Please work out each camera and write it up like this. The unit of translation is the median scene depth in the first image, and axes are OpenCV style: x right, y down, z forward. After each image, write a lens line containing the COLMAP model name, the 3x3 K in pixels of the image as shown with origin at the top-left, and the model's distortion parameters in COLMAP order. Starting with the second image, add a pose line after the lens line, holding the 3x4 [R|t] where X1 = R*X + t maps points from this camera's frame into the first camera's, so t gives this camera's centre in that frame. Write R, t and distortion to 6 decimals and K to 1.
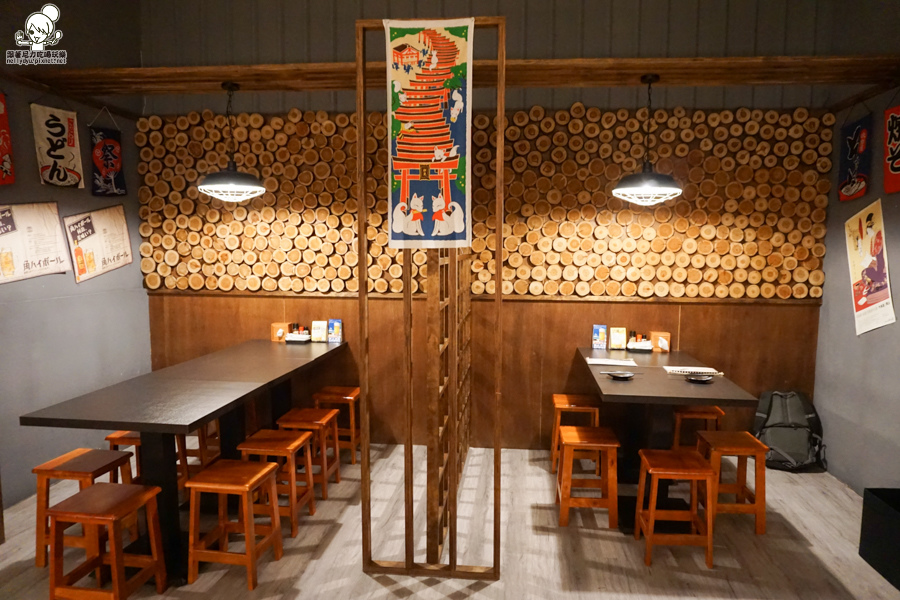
lens RADIAL K [[600.5, 0, 451.8], [0, 600.5, 306.7], [0, 0, 1]] dist [-0.027786, 0.002781]
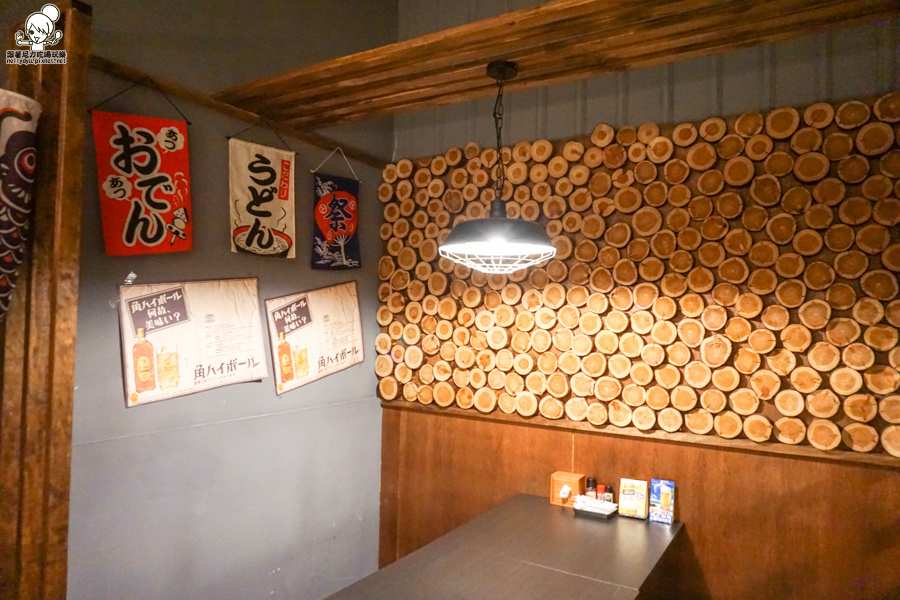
lens RADIAL K [[600.5, 0, 451.8], [0, 600.5, 306.7], [0, 0, 1]] dist [-0.027786, 0.002781]
pose [[0.904186, 0.006449, -0.427091, -0.137027], [-0.059850, 0.991935, -0.111731, -0.066521], [0.422926, 0.126587, 0.897279, 0.399368]]
